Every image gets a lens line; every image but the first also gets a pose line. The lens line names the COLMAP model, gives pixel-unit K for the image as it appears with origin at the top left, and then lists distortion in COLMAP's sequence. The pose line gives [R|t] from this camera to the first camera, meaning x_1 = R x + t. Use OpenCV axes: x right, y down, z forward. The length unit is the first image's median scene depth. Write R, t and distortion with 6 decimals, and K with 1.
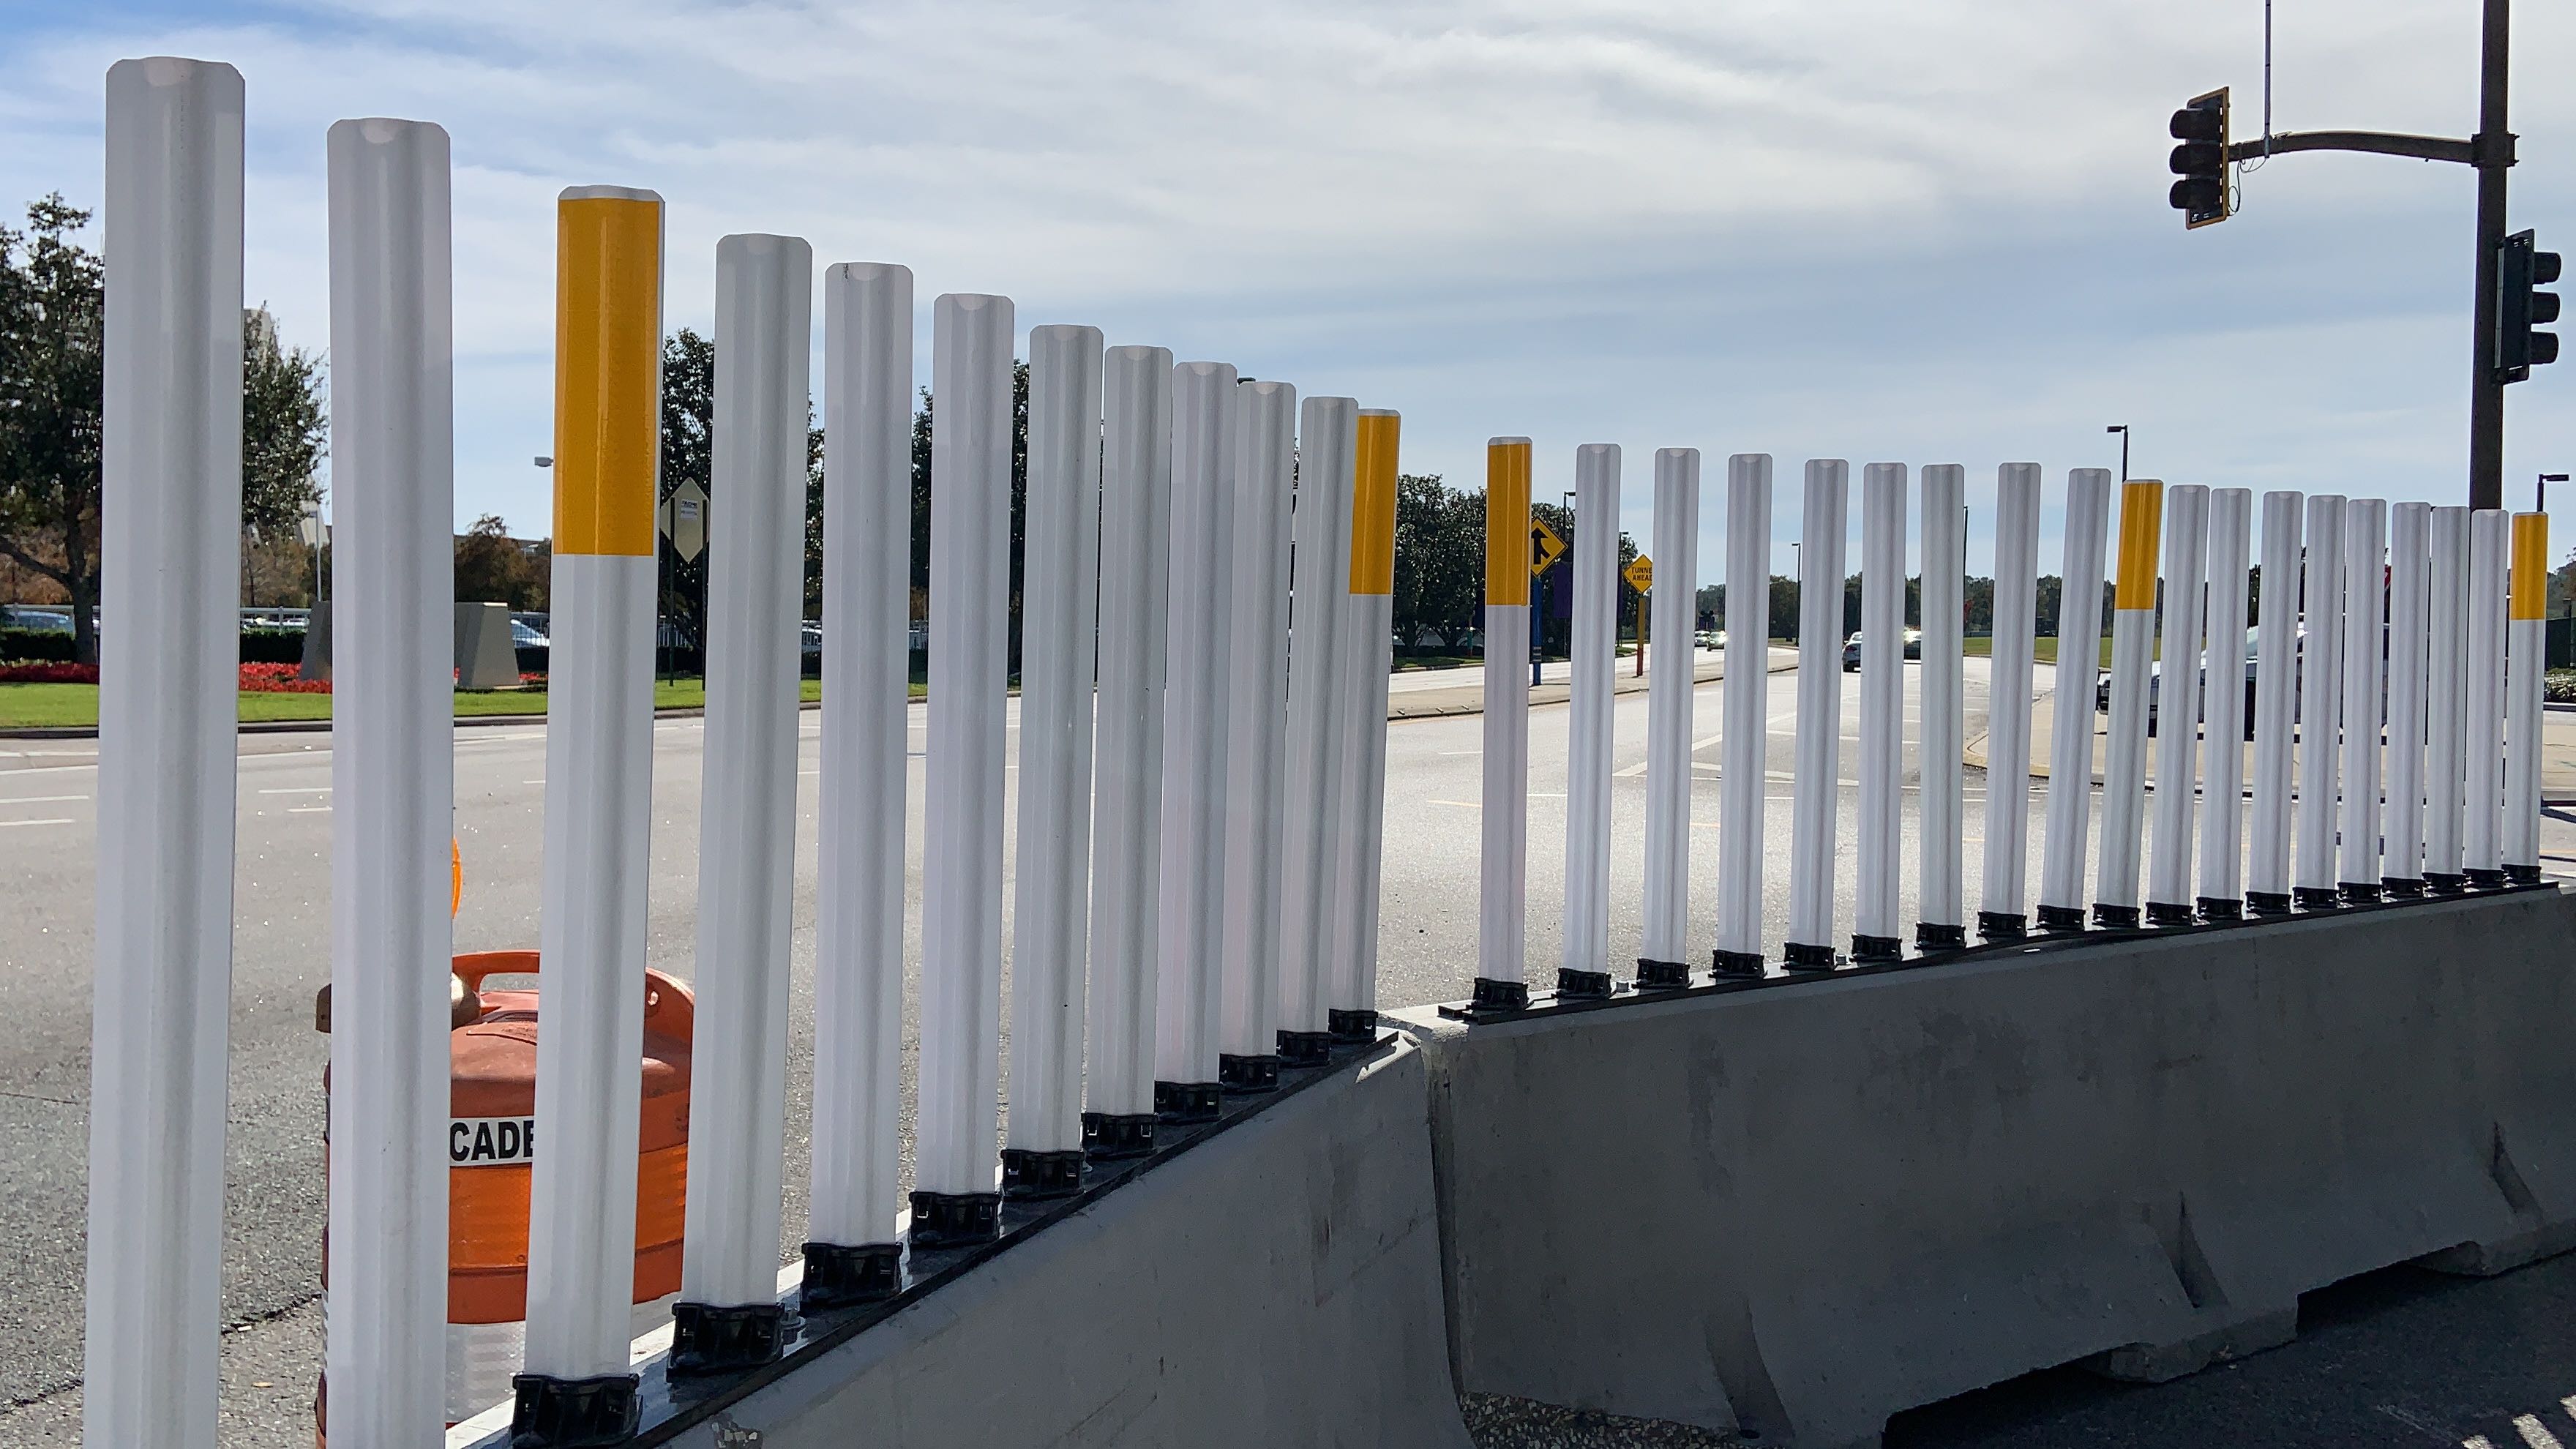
lens RADIAL K [[2195.3, 0, 1237.4], [0, 2195.3, 717.5], [0, 0, 1]] dist [0.093285, -0.085931]
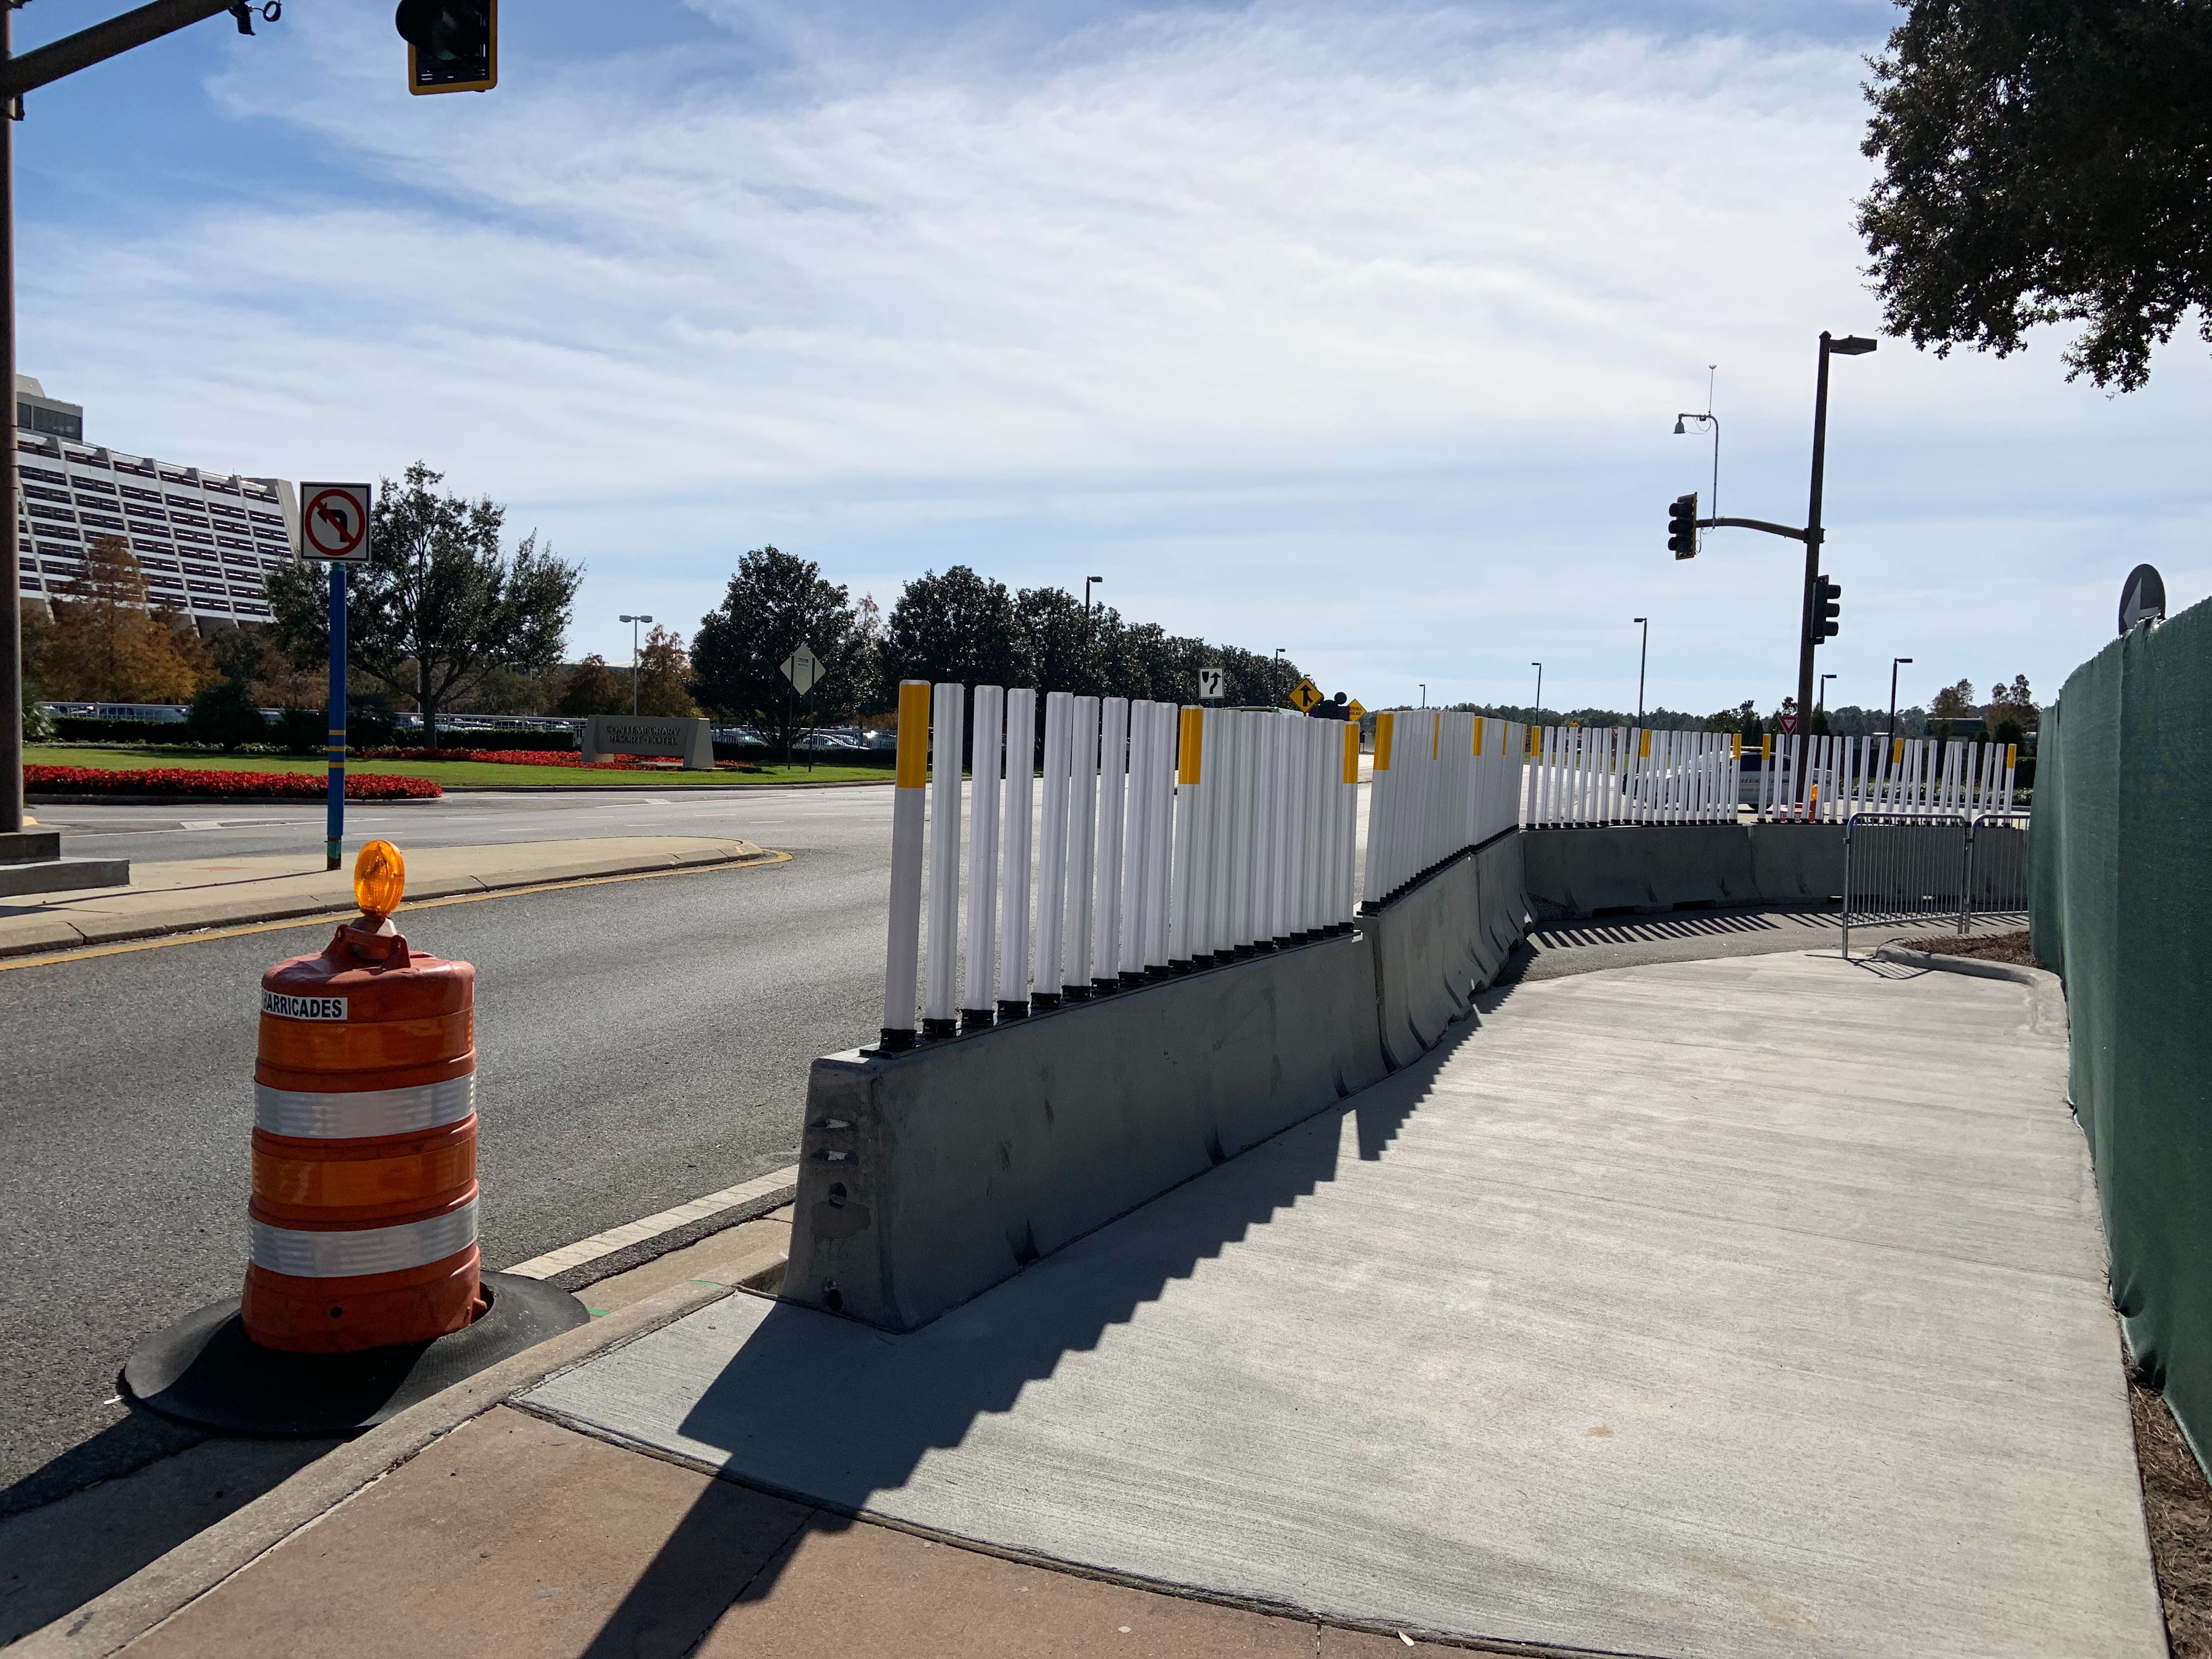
lens RADIAL K [[1626.7, 0, 1106.0], [0, 1626.7, 829.5], [0, 0, 1]] dist [0.120363, -0.149780]
pose [[0.997729, 0.015716, 0.065497, -0.220024], [-0.016895, 0.999704, 0.017483, 0.014340], [-0.065203, -0.018550, 0.997700, -0.551684]]
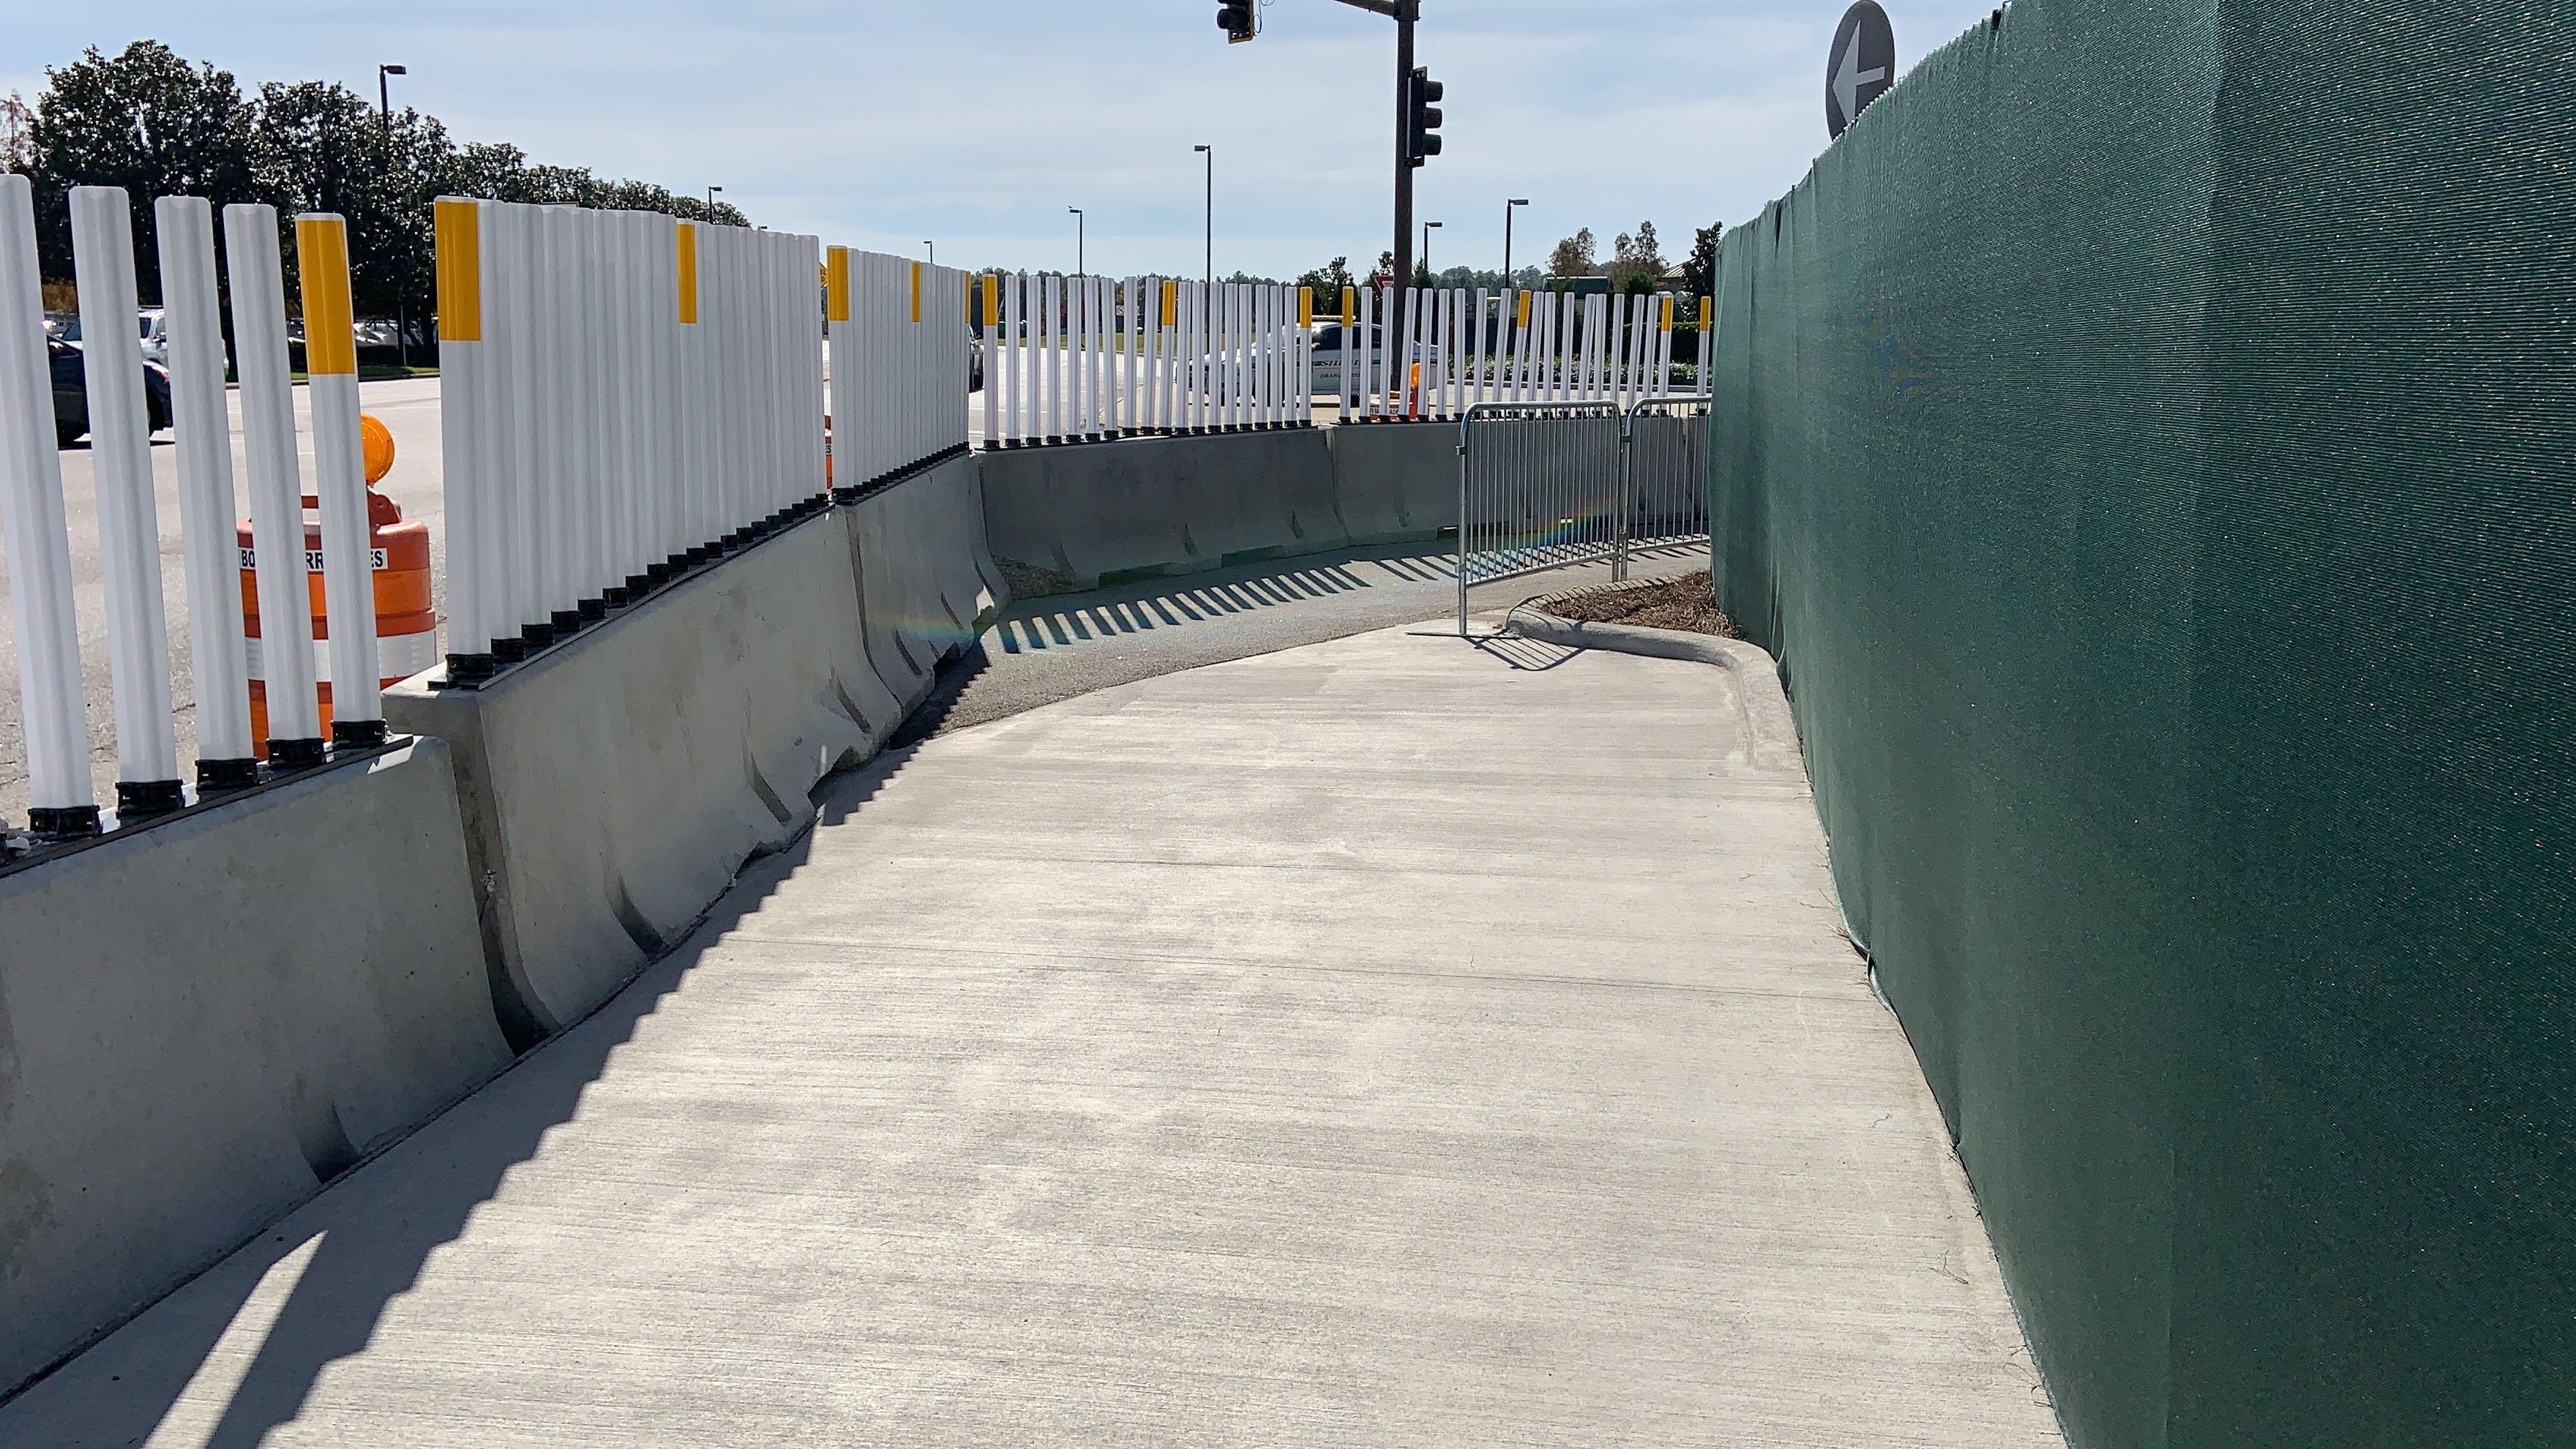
lens RADIAL K [[2195.3, 0, 1237.4], [0, 2195.3, 717.5], [0, 0, 1]] dist [0.093285, -0.085931]
pose [[0.925916, -0.069957, 0.371195, -0.145771], [0.018728, 0.989994, 0.139864, 0.013621], [-0.377265, -0.122551, 0.917961, -0.410270]]
